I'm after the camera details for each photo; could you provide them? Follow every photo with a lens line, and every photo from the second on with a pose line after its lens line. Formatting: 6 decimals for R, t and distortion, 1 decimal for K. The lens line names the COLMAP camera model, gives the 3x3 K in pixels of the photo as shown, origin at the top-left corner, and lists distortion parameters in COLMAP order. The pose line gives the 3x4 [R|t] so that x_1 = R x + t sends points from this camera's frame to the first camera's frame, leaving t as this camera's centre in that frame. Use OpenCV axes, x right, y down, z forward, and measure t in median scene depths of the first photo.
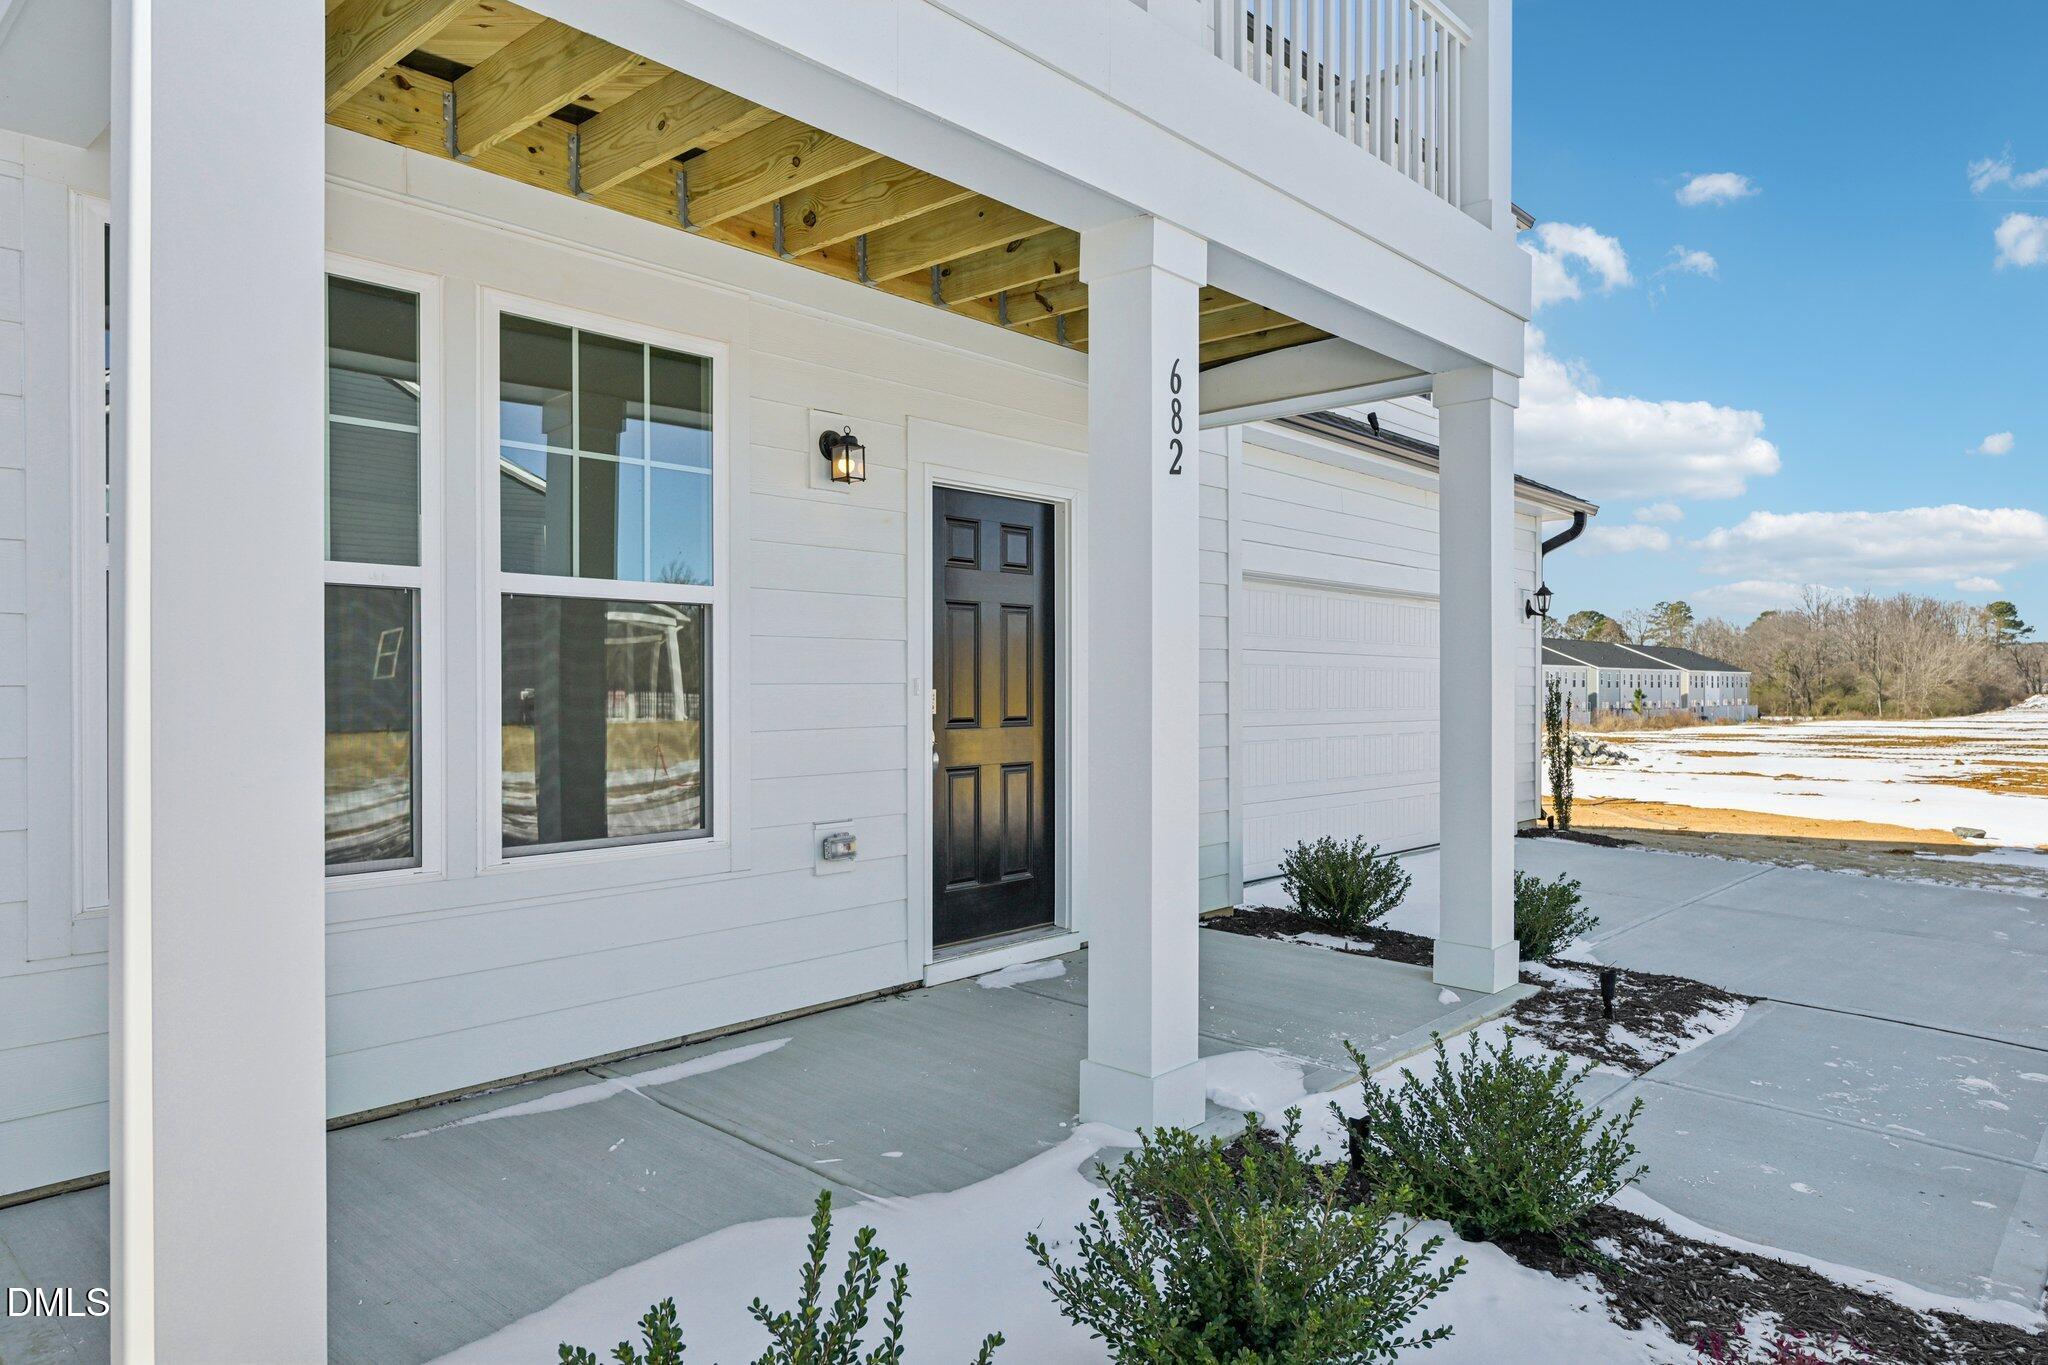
lens RADIAL K [[1295.4, 0, 1024.0], [0, 1295.4, 682.5], [0, 0, 1]] dist [0.005947, 0.003187]
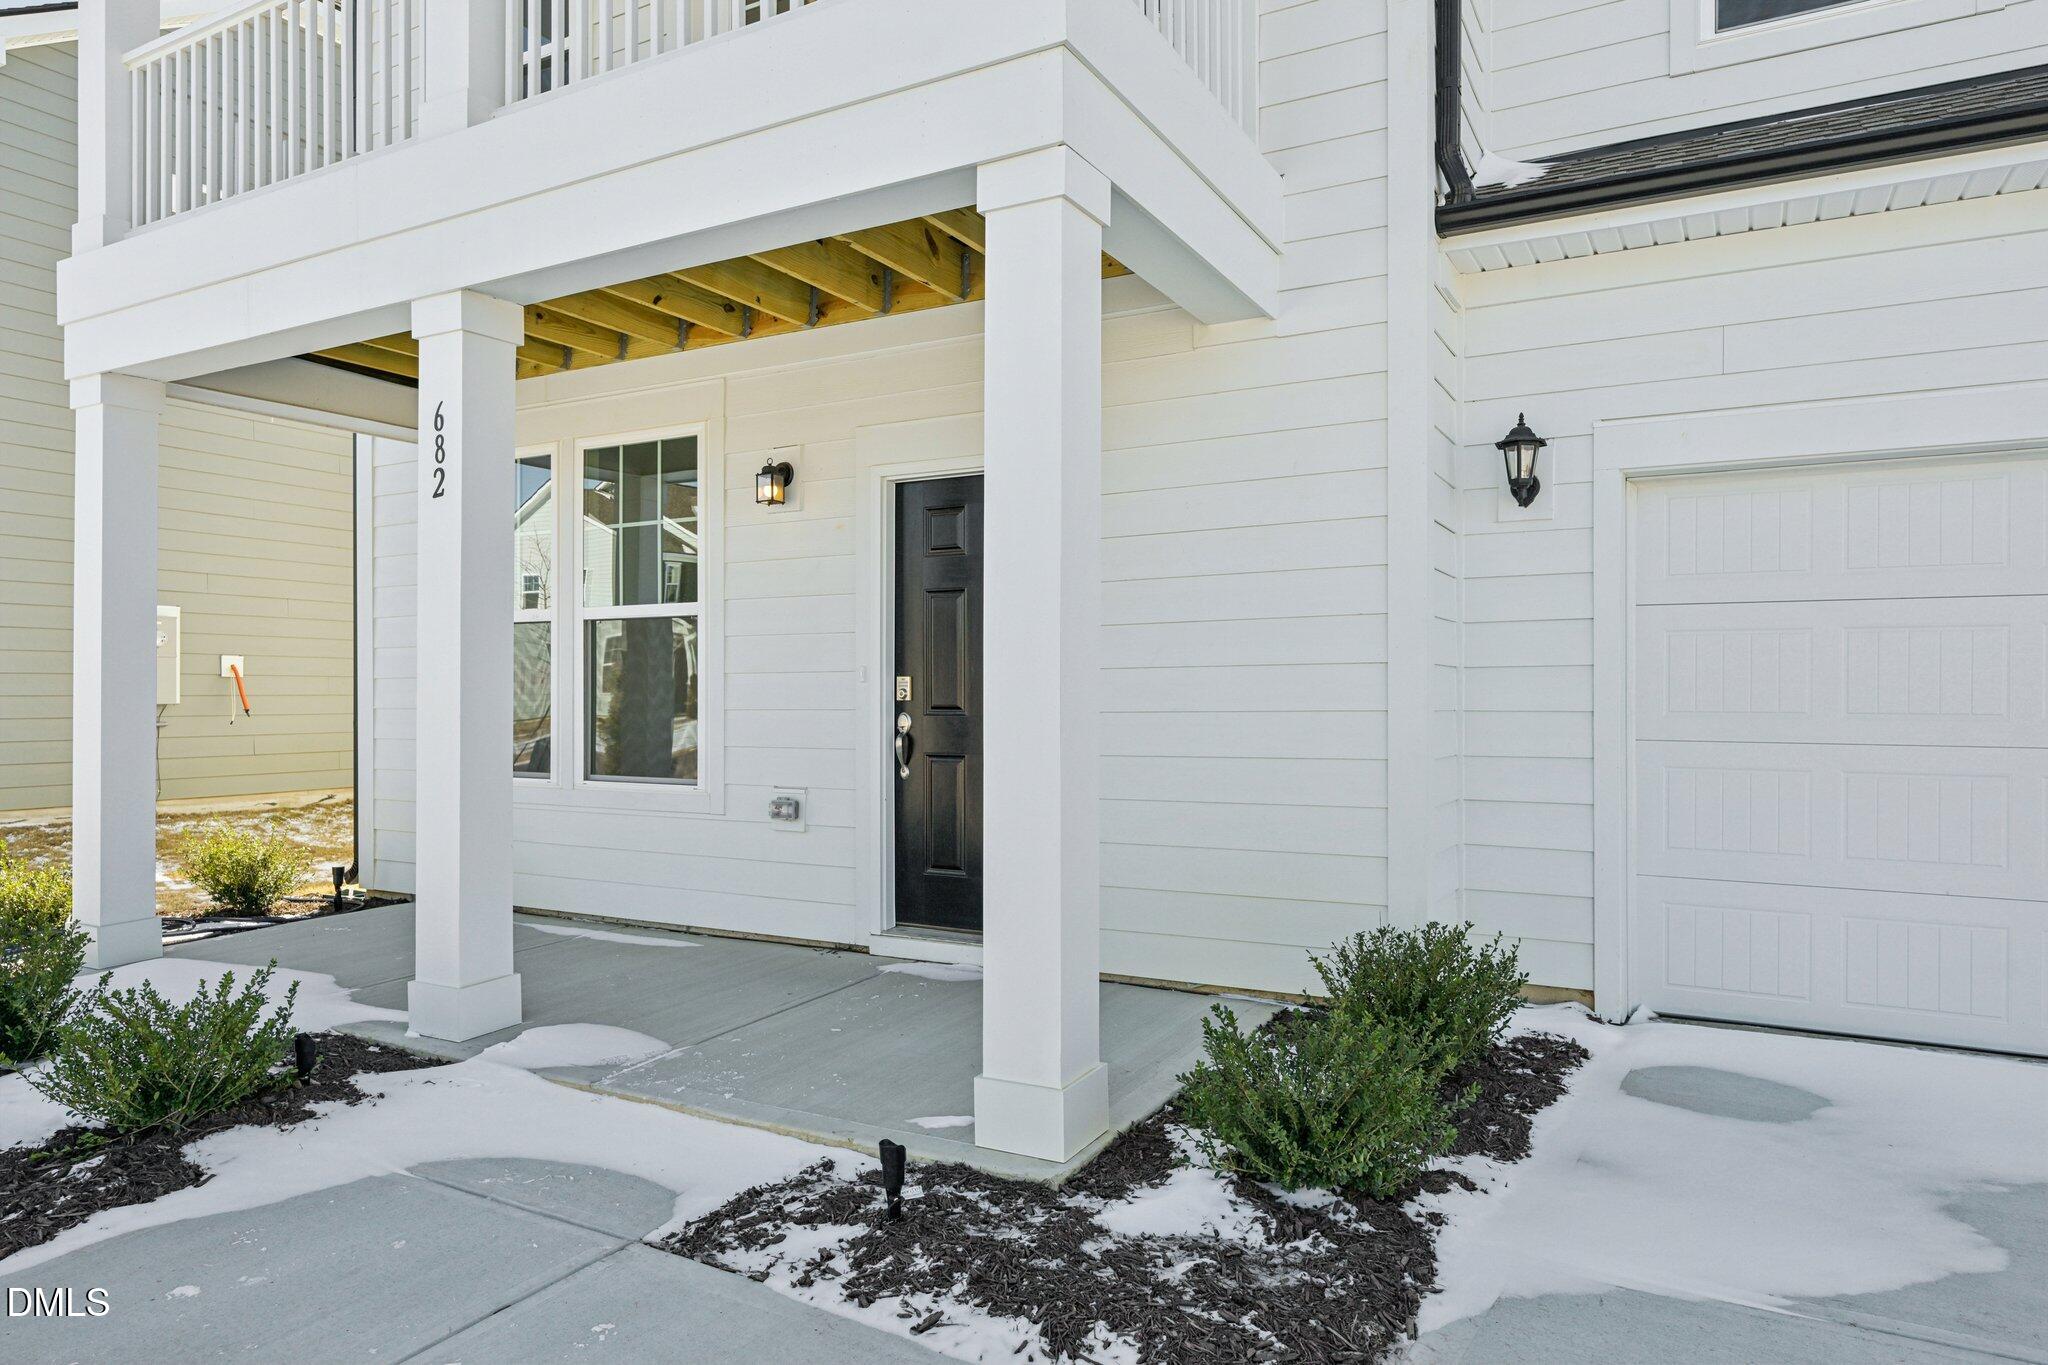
lens RADIAL K [[1295.4, 0, 1024.0], [0, 1295.4, 682.5], [0, 0, 1]] dist [0.005947, 0.003187]
pose [[0.211769, -0.004643, -0.977309, 0.777602], [0.005783, 0.999977, -0.003498, 0.011466], [0.977303, -0.004911, 0.211791, 0.698102]]
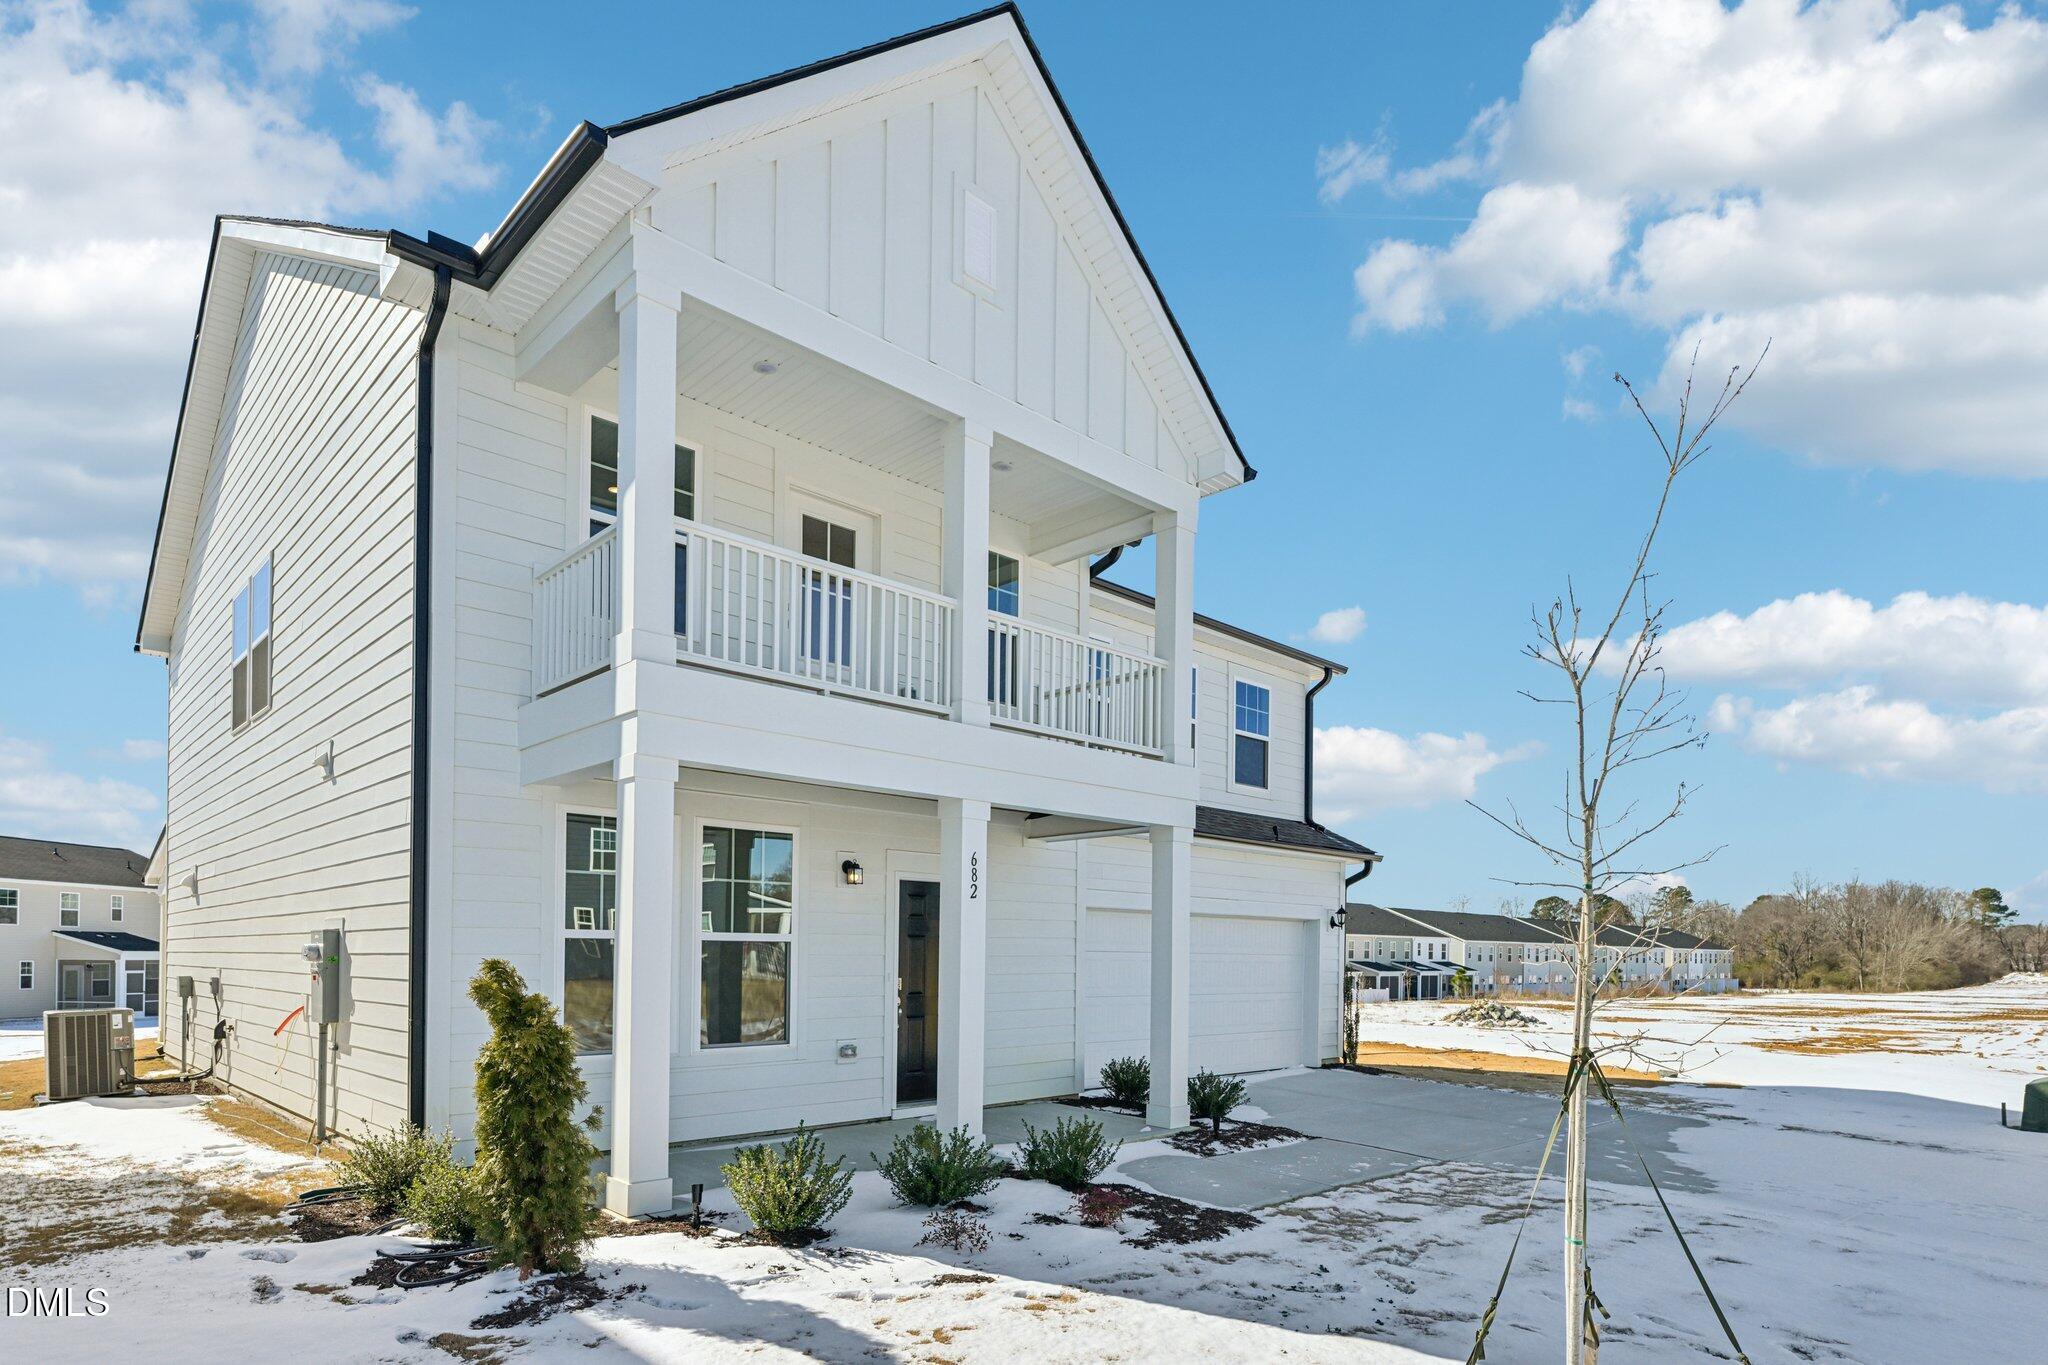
lens RADIAL K [[1087.9, 0, 1021.7], [0, 1087.9, 935.3], [0, 0, 1]] dist [0.015713, 0.000670]
pose [[0.997001, 0.008544, -0.076918, 0.206874], [-0.009688, 0.999848, -0.014514, -0.032224], [0.076782, 0.015215, 0.996932, -0.582164]]
